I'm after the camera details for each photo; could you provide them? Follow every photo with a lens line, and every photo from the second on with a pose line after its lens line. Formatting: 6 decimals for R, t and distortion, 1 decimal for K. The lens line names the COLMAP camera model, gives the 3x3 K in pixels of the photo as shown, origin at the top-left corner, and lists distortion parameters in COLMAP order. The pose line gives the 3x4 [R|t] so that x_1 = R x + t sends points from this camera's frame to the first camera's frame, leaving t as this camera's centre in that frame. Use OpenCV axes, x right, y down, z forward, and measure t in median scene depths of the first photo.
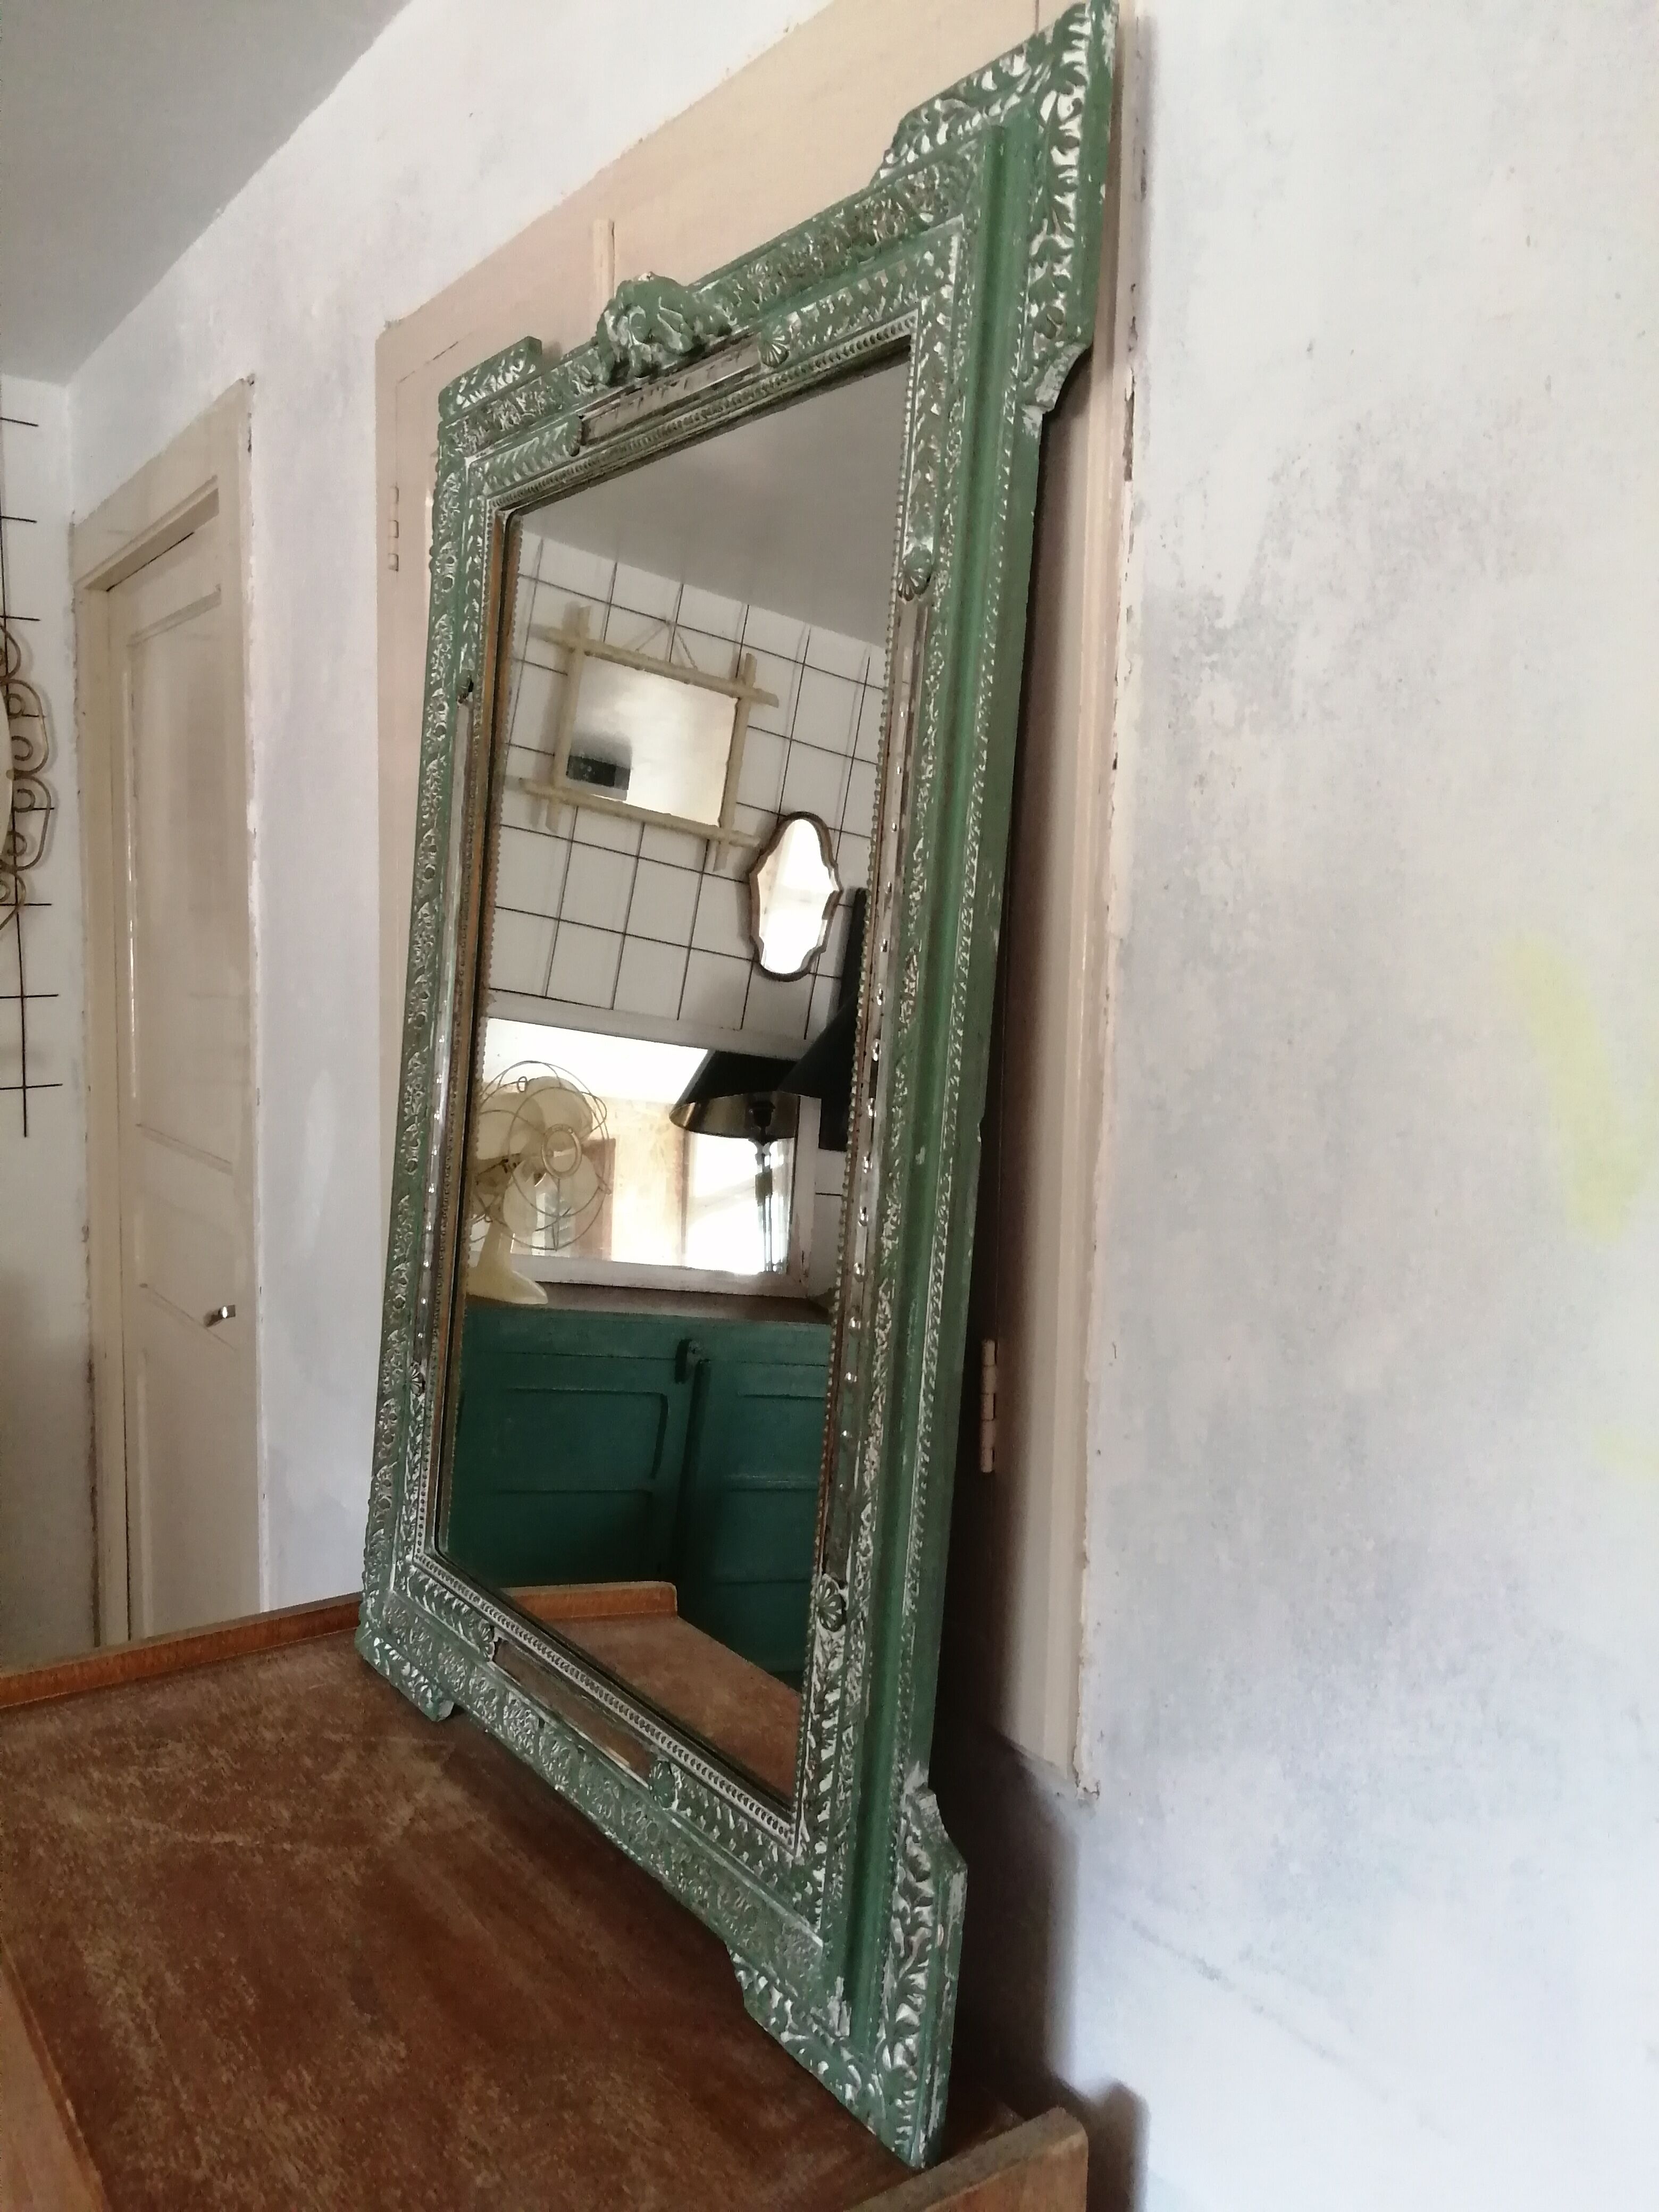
lens RADIAL K [[1746.0, 0, 855.3], [0, 1746.0, 1099.3], [0, 0, 1]] dist [0.081156, -0.191433]
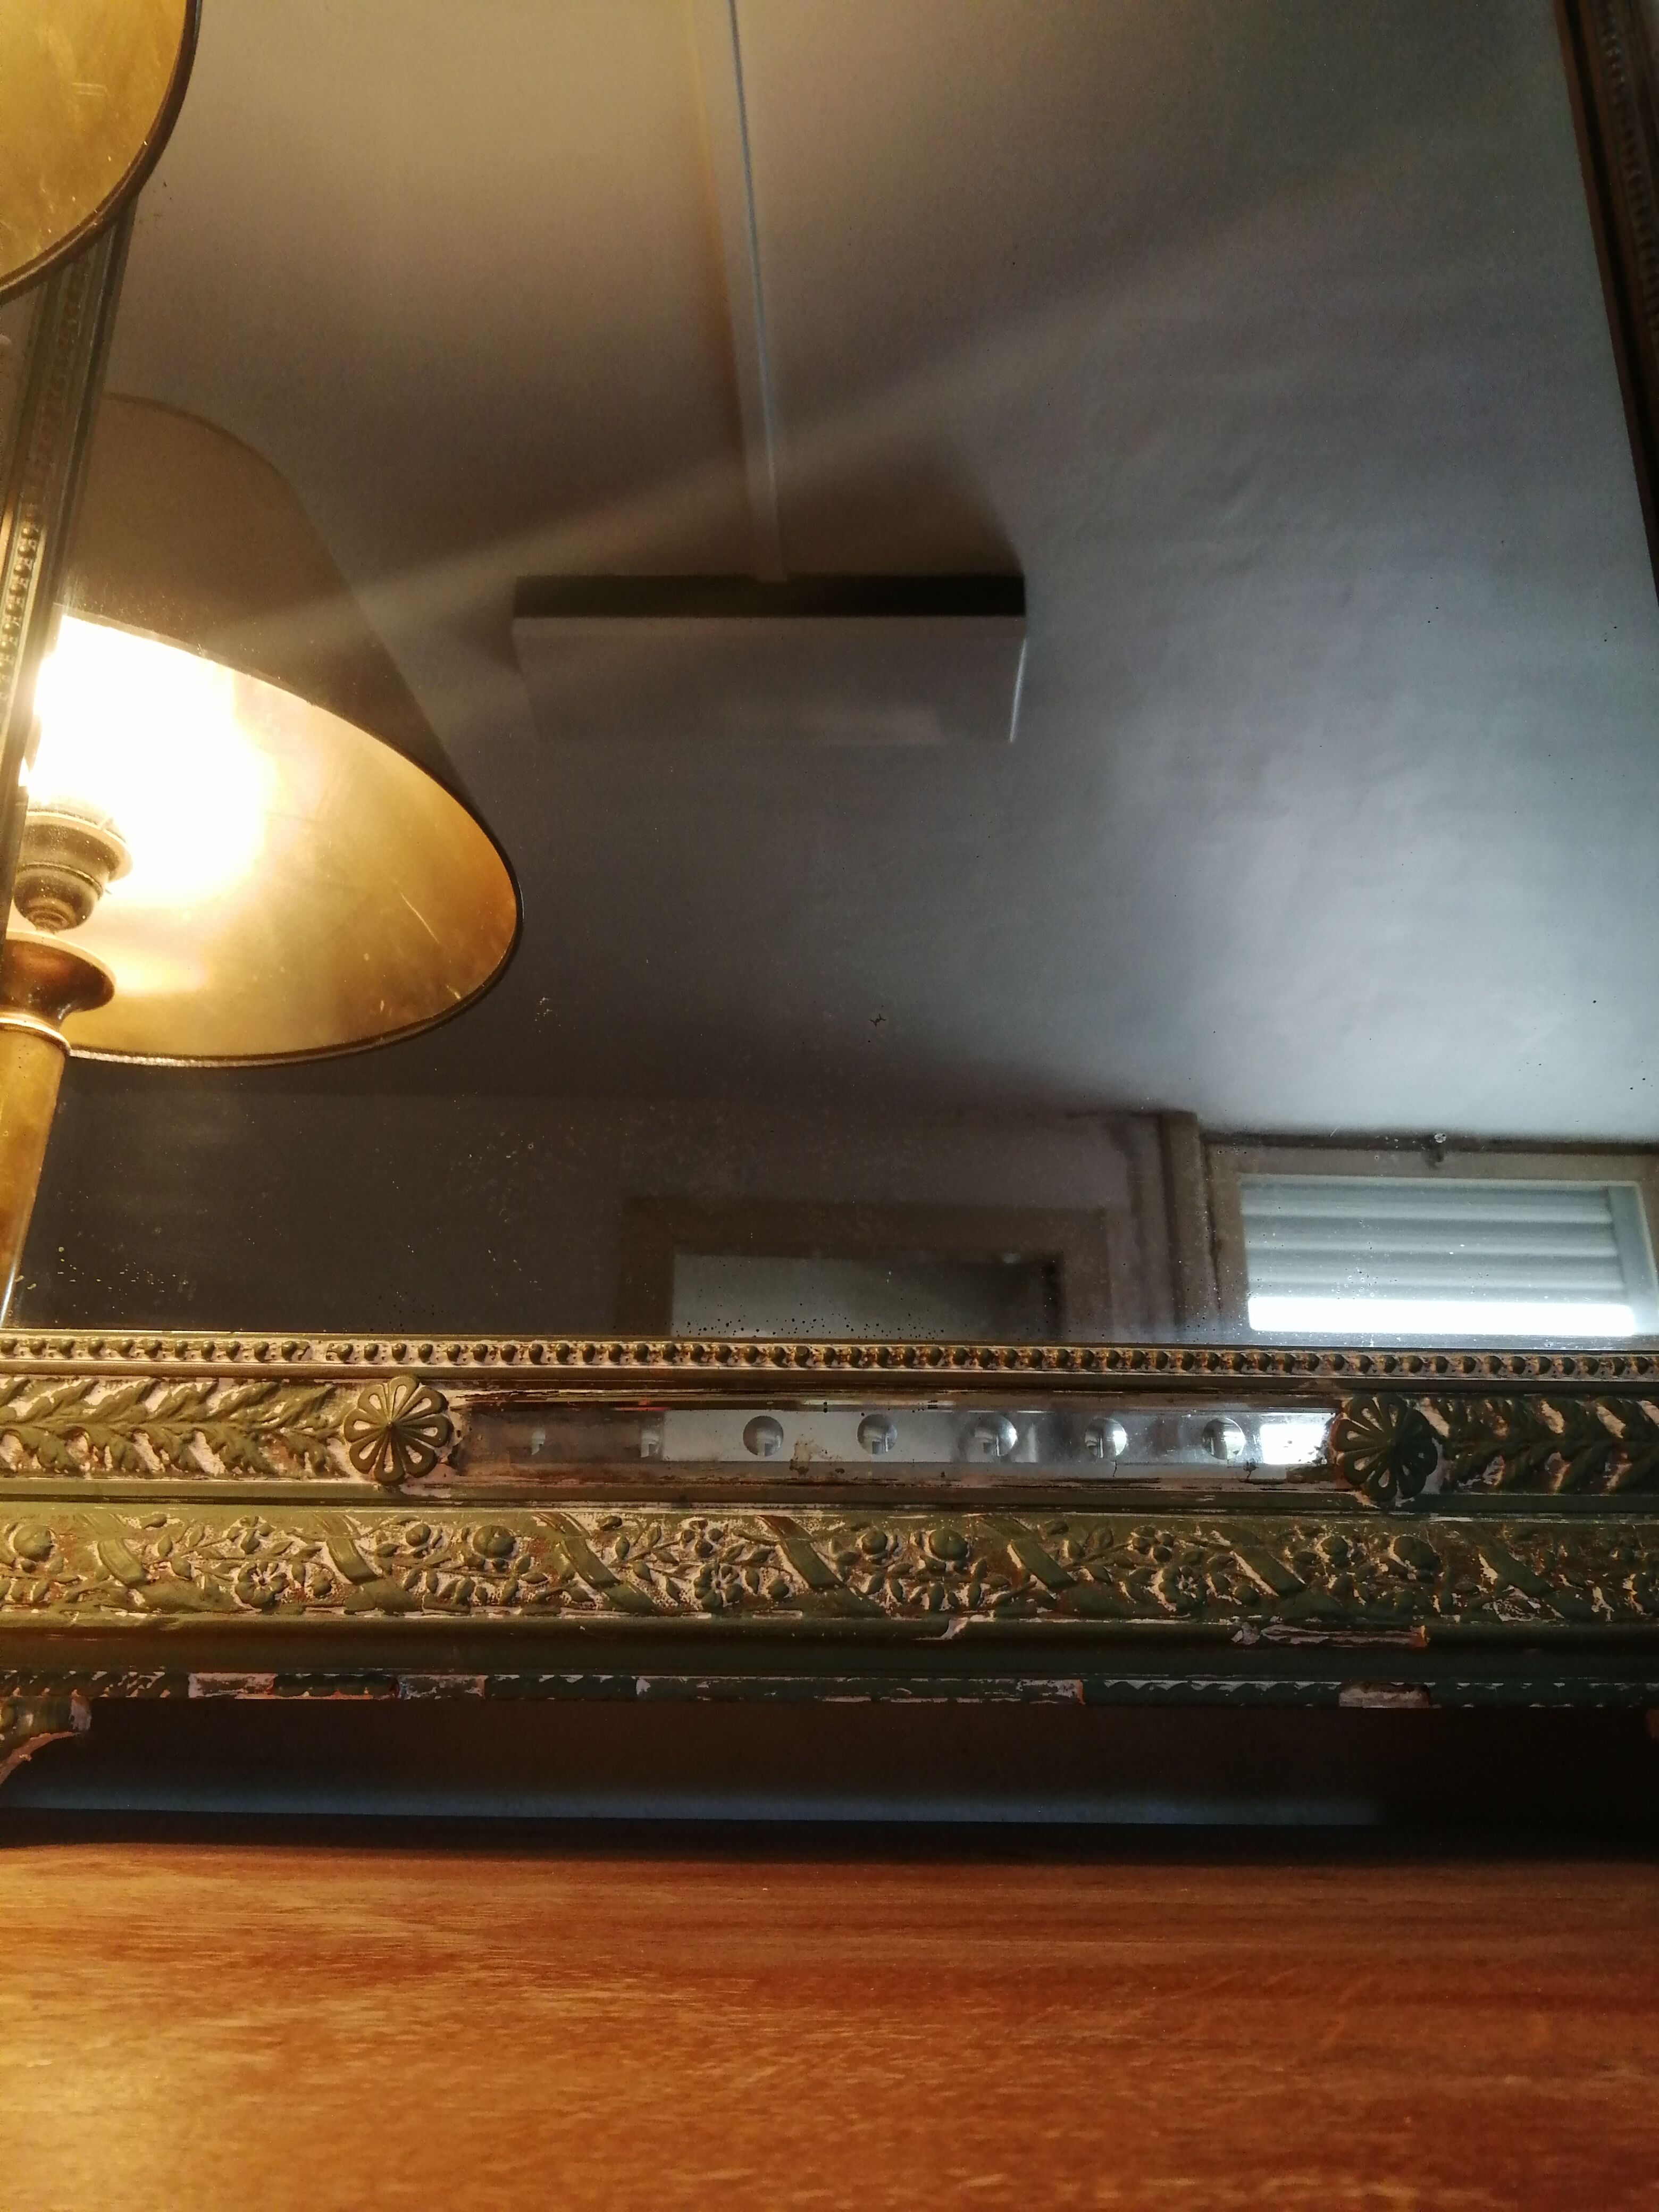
lens RADIAL K [[1781.0, 0, 836.0], [0, 1781.0, 1095.5], [0, 0, 1]] dist [0.078316, -0.191901]
pose [[0.568377, 0.204277, 0.797006, -0.632174], [0.082791, 0.949572, -0.302422, 0.497989], [-0.818592, 0.237875, 0.522803, 1.002975]]
